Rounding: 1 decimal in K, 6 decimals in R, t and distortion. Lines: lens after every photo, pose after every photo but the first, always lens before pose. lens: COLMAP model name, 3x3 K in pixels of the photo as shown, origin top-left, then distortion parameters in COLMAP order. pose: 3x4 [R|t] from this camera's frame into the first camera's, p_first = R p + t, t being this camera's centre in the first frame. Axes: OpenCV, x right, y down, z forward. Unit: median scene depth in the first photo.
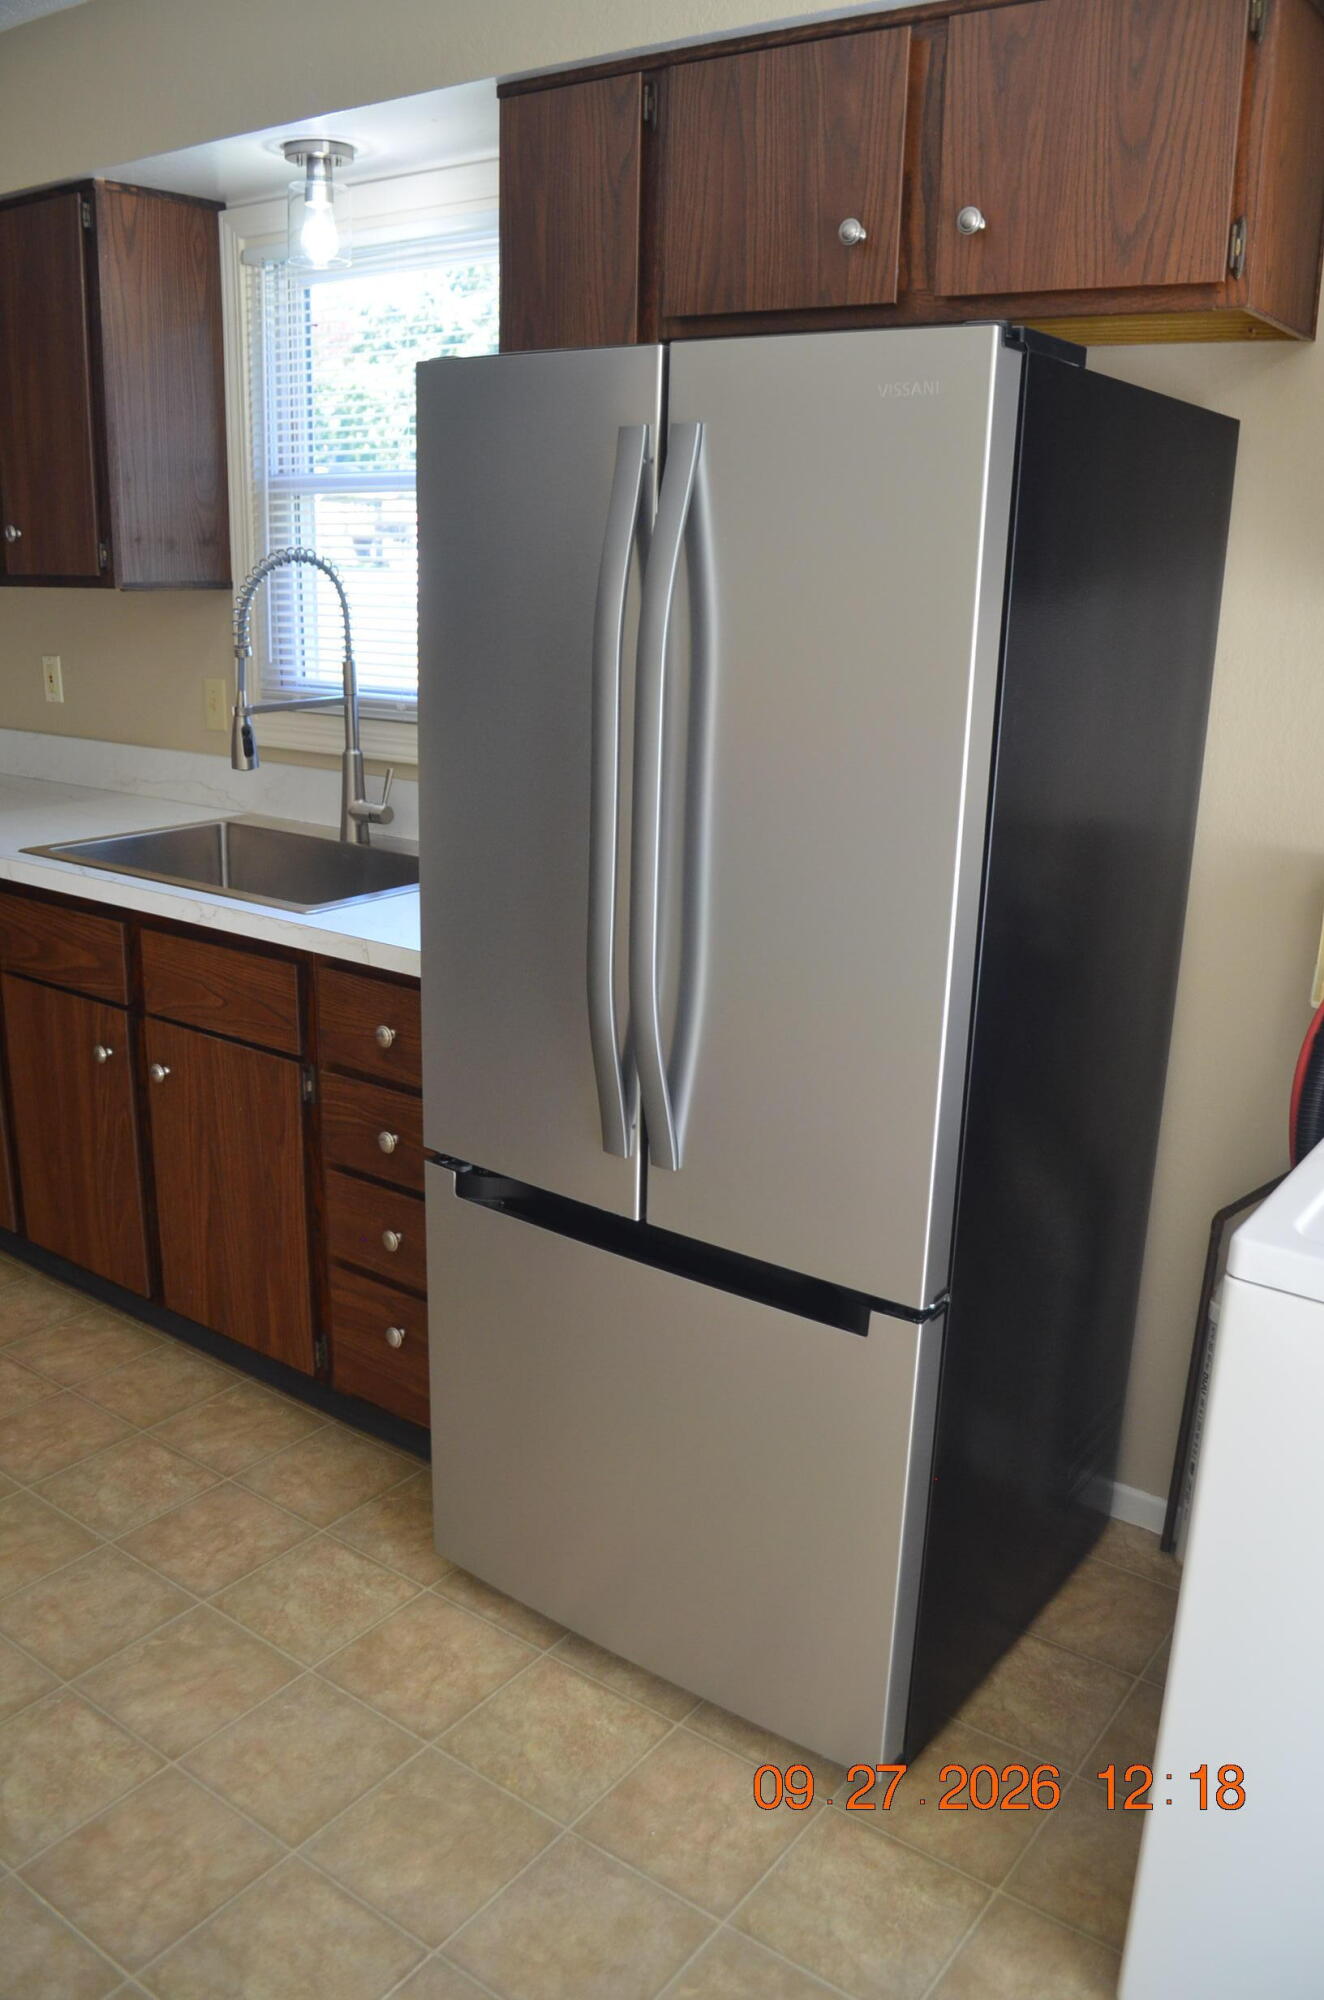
lens RADIAL K [[1562.0, 0, 677.6], [0, 1562.0, 984.8], [0, 0, 1]] dist [-0.100159, 0.031441]
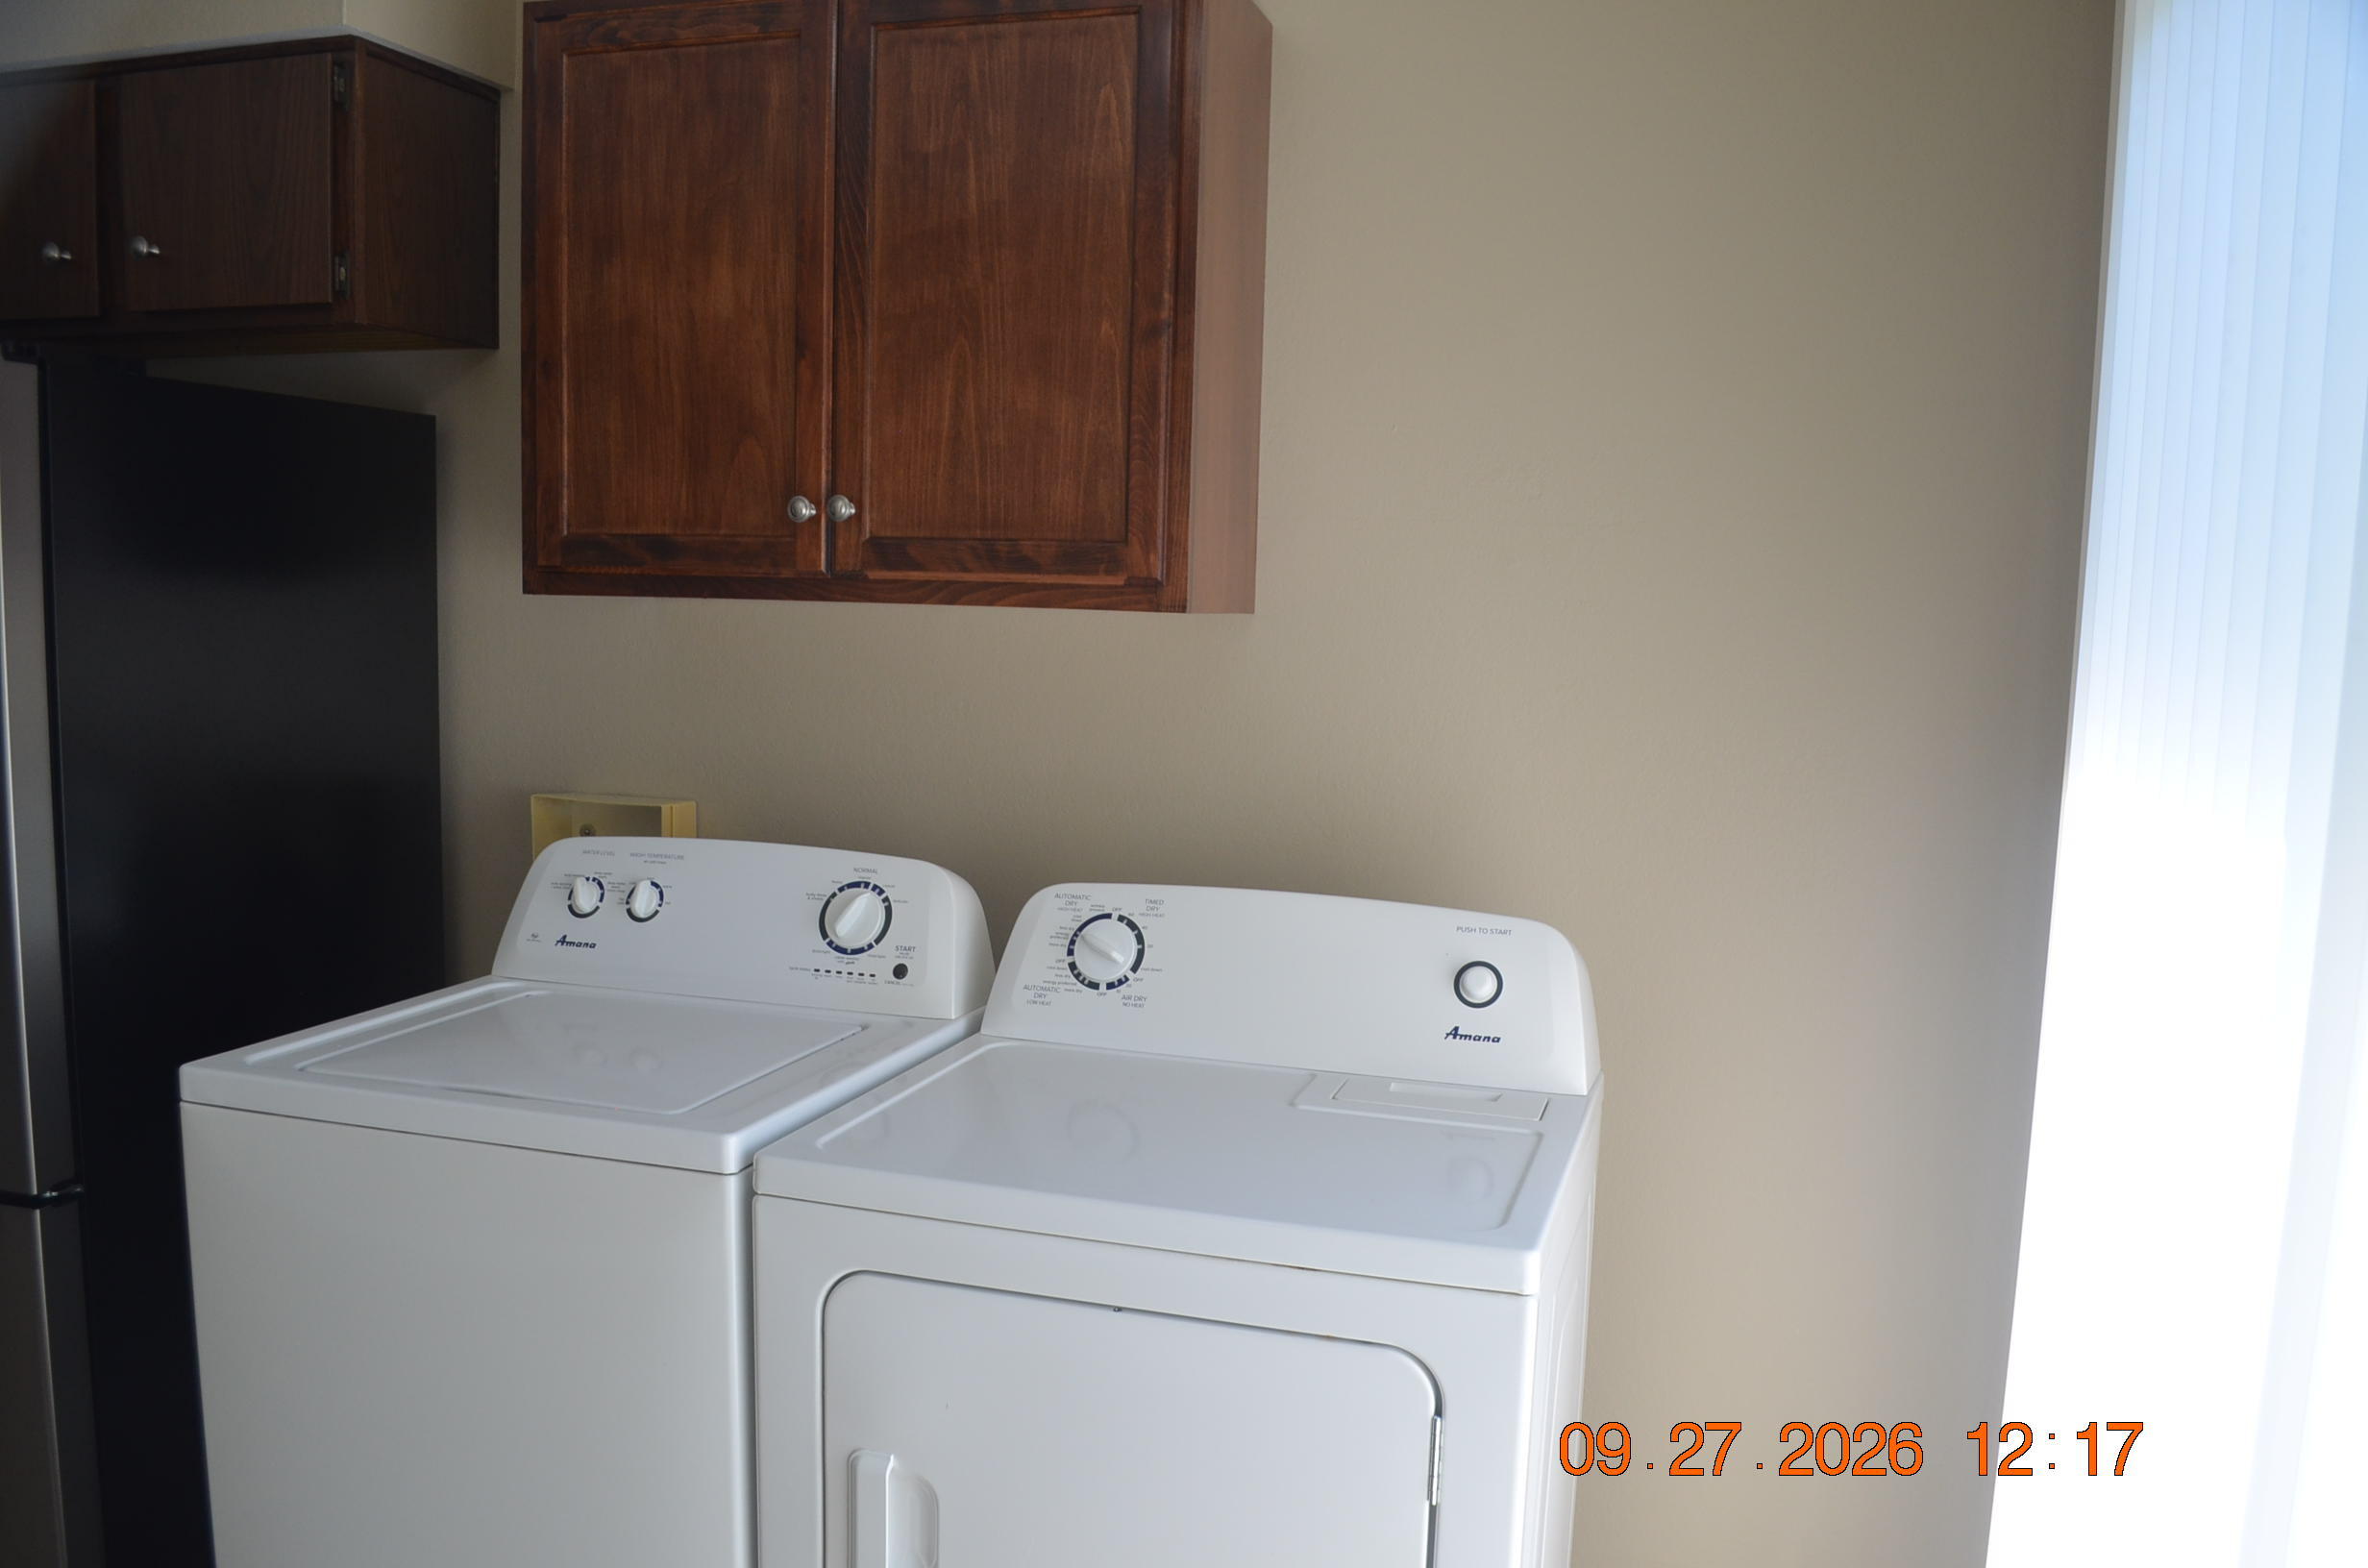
lens RADIAL K [[1849.2, 0, 1203.6], [0, 1849.2, 812.6], [0, 0, 1]] dist [-0.100159, 0.031441]
pose [[0.943832, -0.041617, 0.327796, 0.361507], [0.087209, 0.988236, -0.125638, 0.114439], [-0.318711, 0.147168, 0.936357, -0.326767]]
